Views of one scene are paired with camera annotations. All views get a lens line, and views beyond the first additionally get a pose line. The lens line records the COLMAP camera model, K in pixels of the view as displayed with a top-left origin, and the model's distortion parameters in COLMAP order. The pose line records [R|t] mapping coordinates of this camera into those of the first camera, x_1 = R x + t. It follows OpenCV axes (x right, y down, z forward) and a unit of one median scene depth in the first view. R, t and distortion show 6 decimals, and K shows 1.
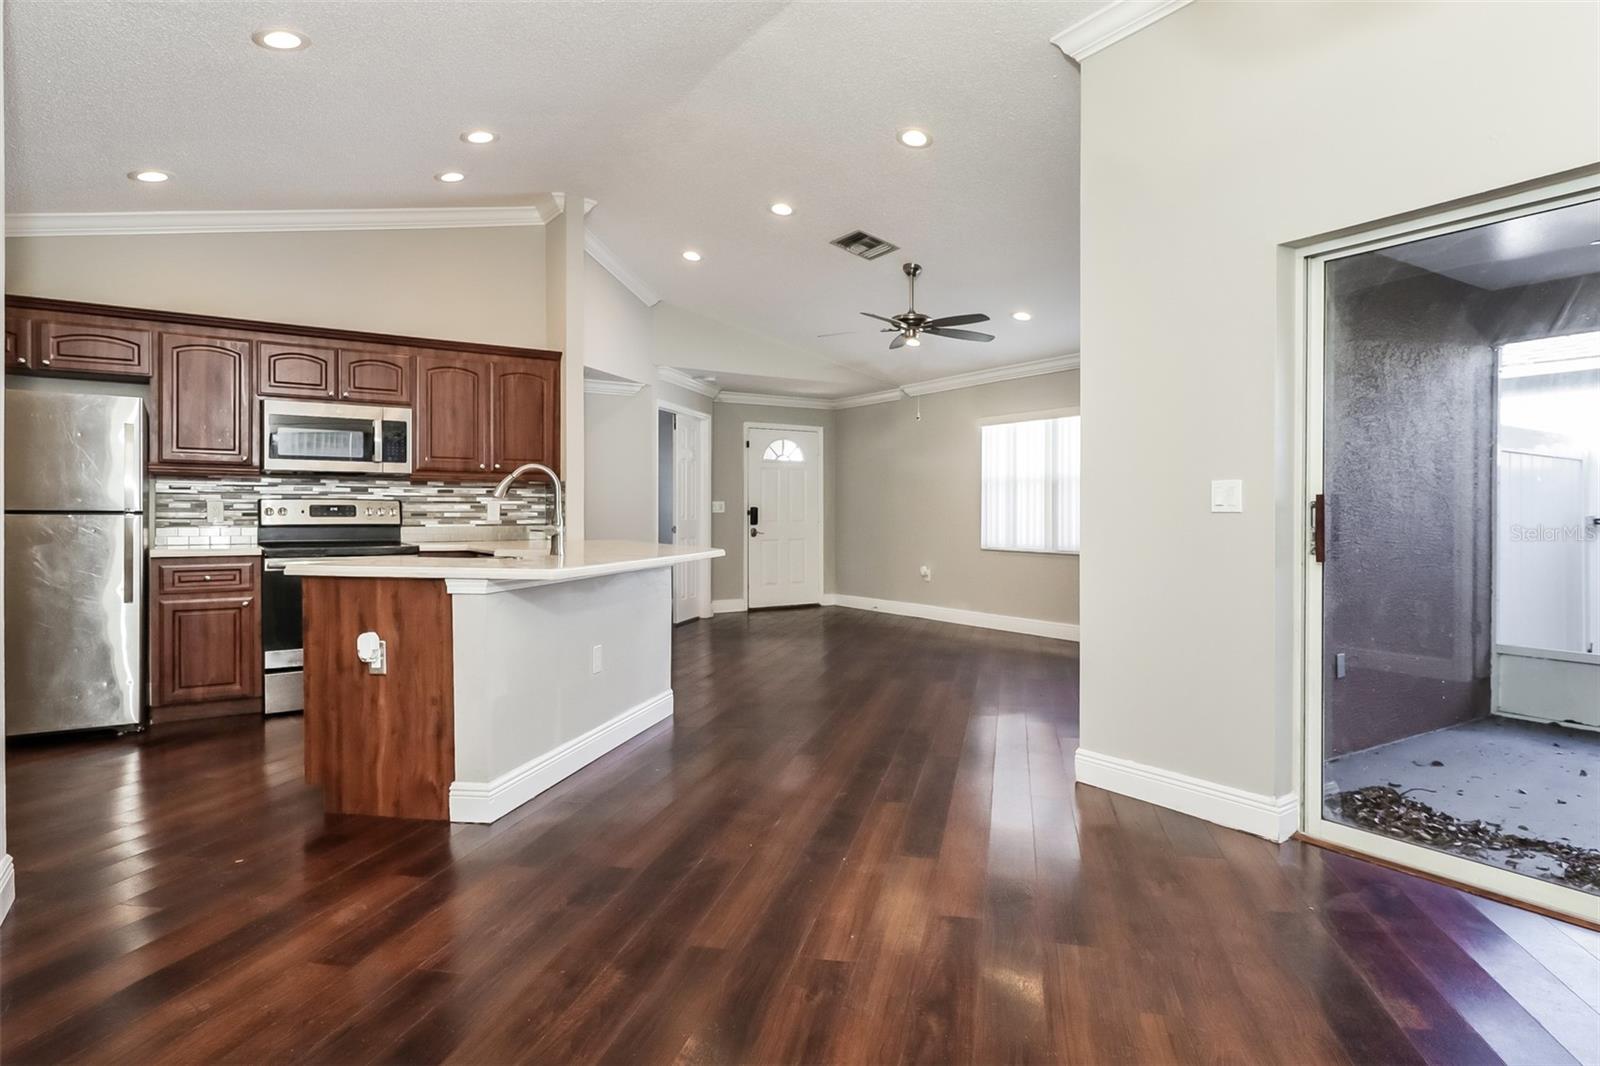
lens RADIAL K [[862.2, 0, 804.6], [0, 862.2, 512.8], [0, 0, 1]] dist [0.001830, 0.000056]
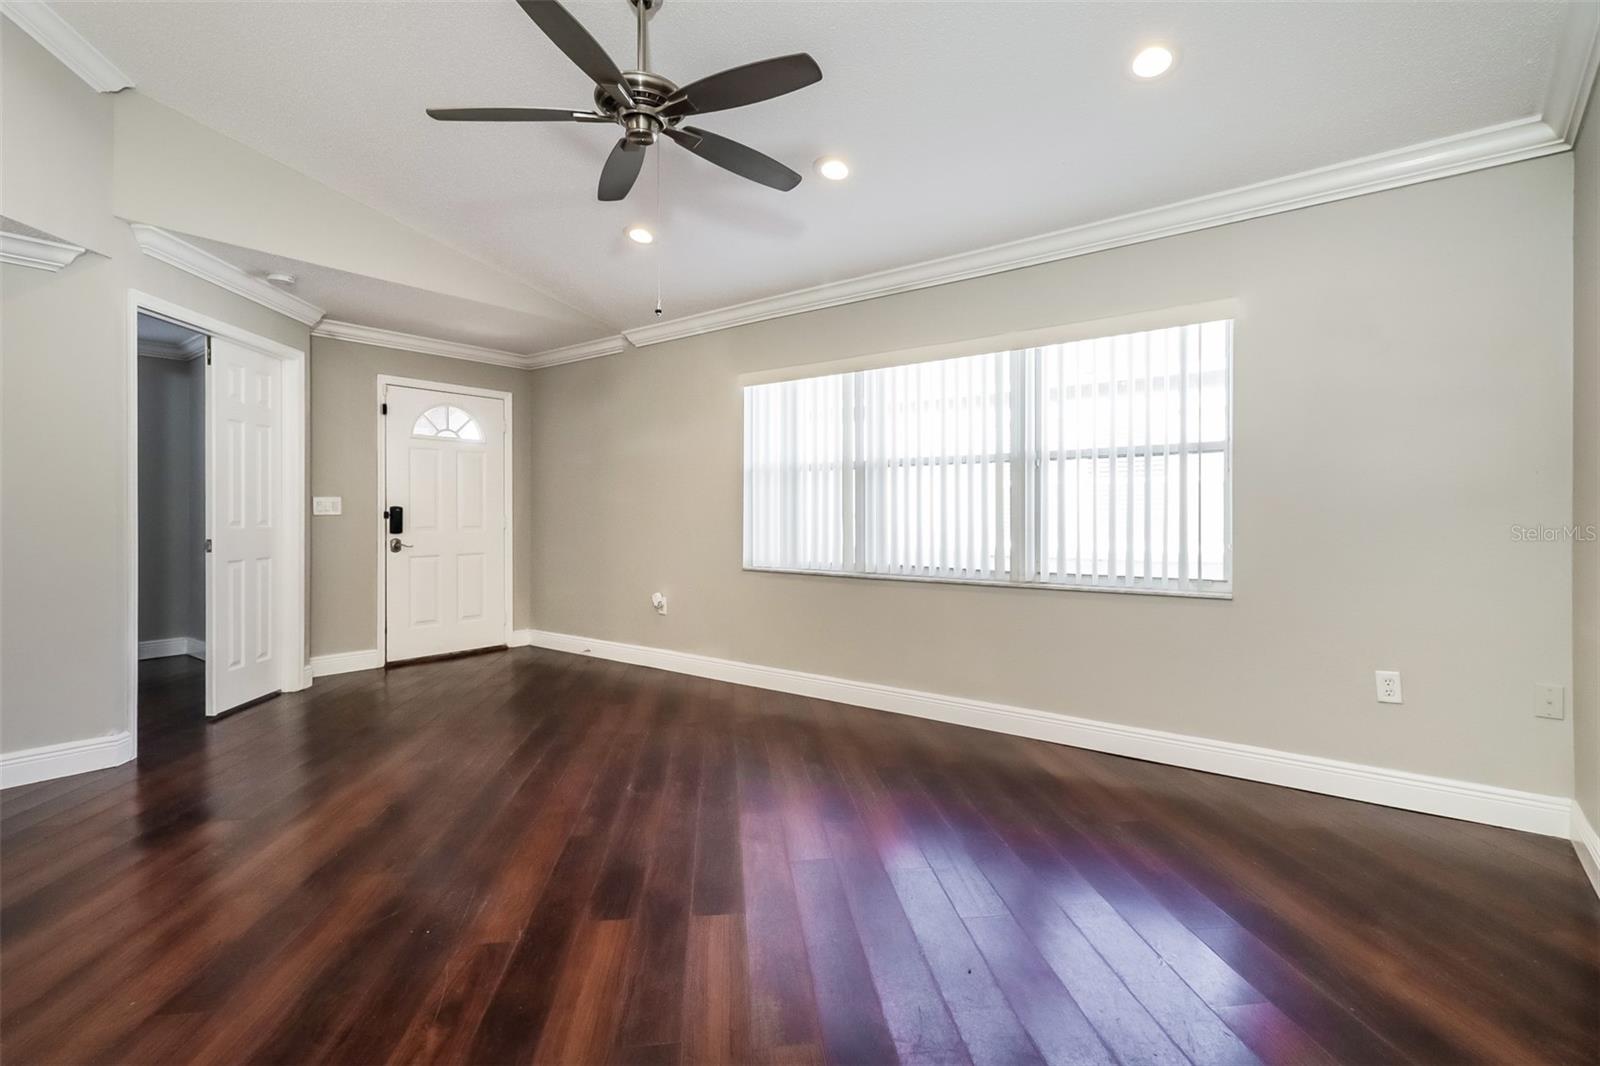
lens RADIAL K [[755.4, 0, 764.2], [0, 755.4, 522.5], [0, 0, 1]] dist [0.002439, 0.000308]
pose [[0.957288, -0.003127, 0.289120, 0.048438], [0.000112, 0.999945, 0.010443, -0.000418], [-0.289137, -0.009965, 0.957236, 0.424227]]
